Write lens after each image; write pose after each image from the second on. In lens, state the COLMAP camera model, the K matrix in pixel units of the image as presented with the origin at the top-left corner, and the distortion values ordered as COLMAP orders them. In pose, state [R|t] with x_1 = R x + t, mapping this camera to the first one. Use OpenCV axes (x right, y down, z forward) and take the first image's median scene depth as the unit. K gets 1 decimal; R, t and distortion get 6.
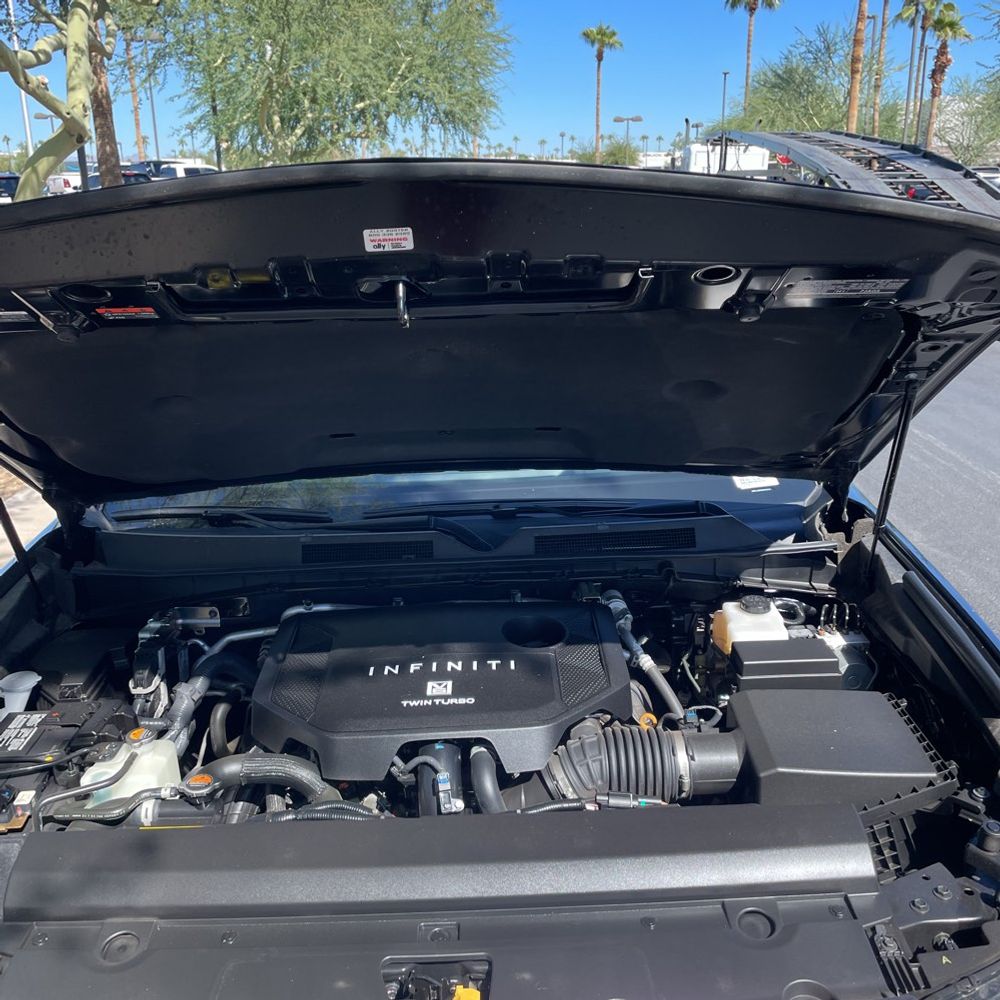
lens RADIAL K [[1010.8, 0, 509.3], [0, 1010.8, 494.5], [0, 0, 1]] dist [0.093334, -0.139246]
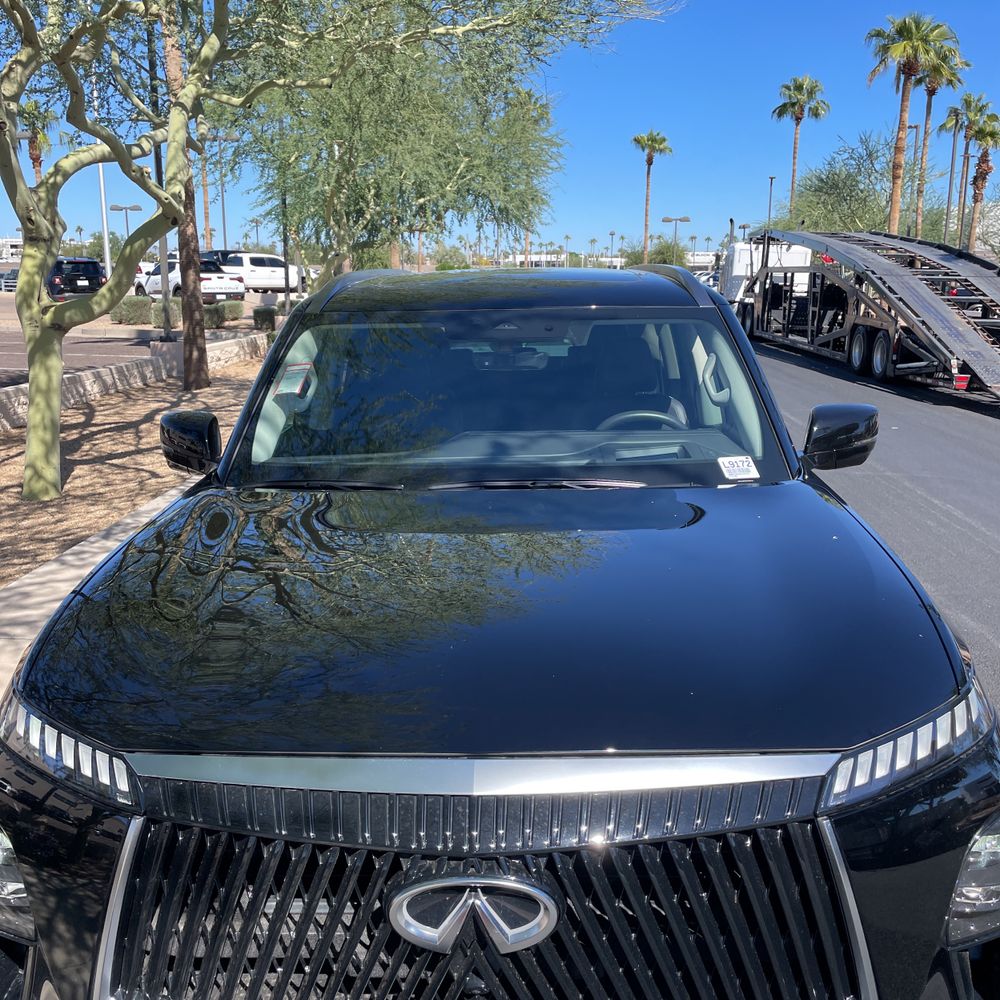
lens RADIAL K [[1024.1, 0, 512.8], [0, 1024.1, 492.1], [0, 0, 1]] dist [0.086320, -0.132311]
pose [[0.998846, 0.026260, -0.040219, 0.001114], [-0.029907, 0.995224, -0.092922, 0.011871], [0.037587, 0.094017, 0.994861, -0.023684]]
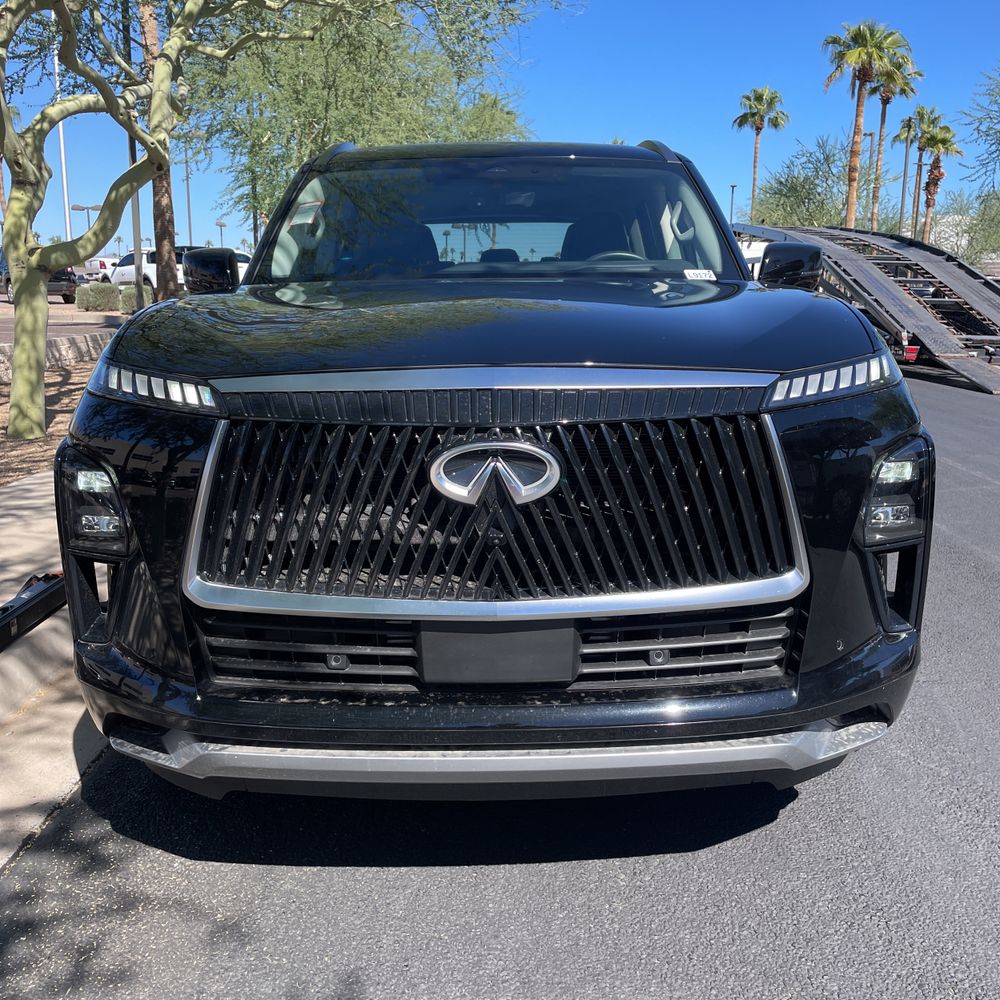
lens RADIAL K [[1029.2, 0, 526.7], [0, 1029.2, 500.5], [0, 0, 1]] dist [0.083110, -0.123508]
pose [[0.999684, 0.024180, 0.006824, -0.000992], [-0.023329, 0.994176, -0.105214, 0.039845], [-0.009329, 0.105022, 0.994426, -0.037492]]
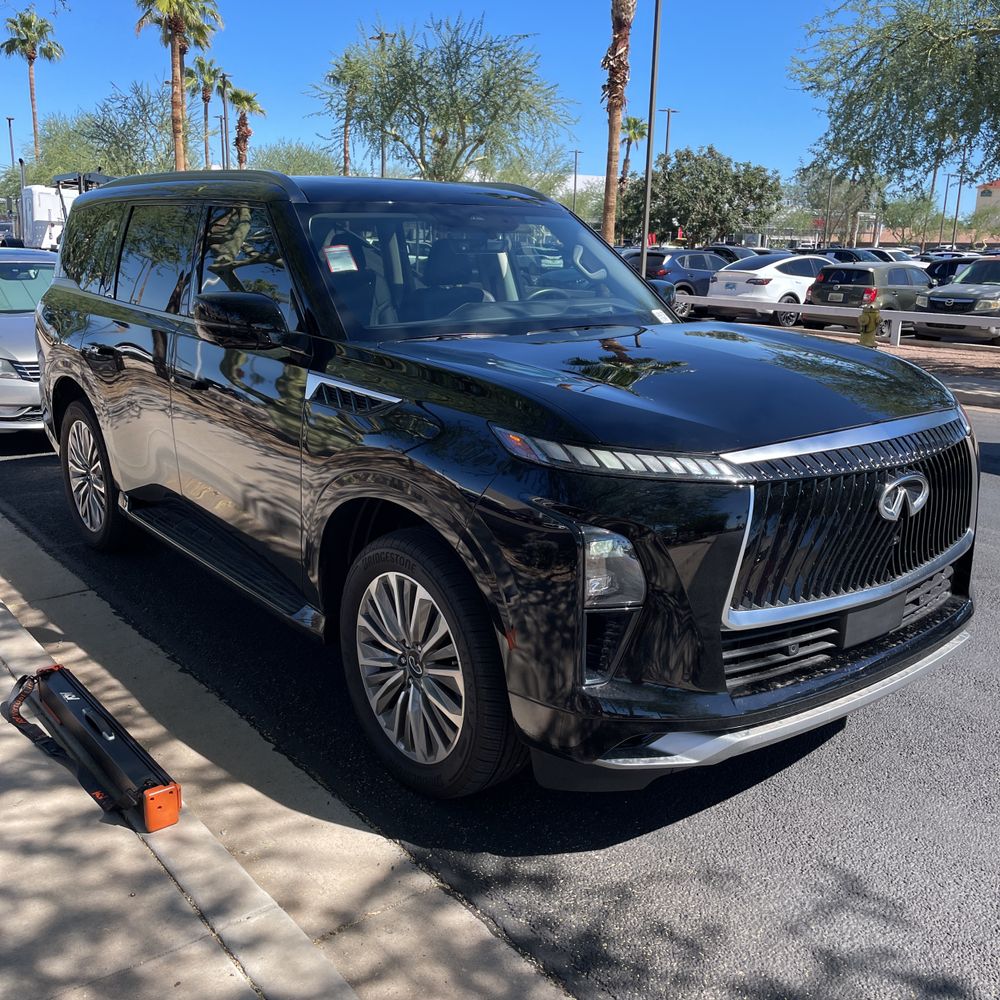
lens RADIAL K [[1029.2, 0, 526.7], [0, 1029.2, 500.5], [0, 0, 1]] dist [0.083110, -0.123508]
pose [[0.768294, -0.115851, 0.629525, -0.104252], [0.152502, 0.988294, -0.004245, 0.024722], [-0.621664, 0.099265, 0.776968, -0.025248]]
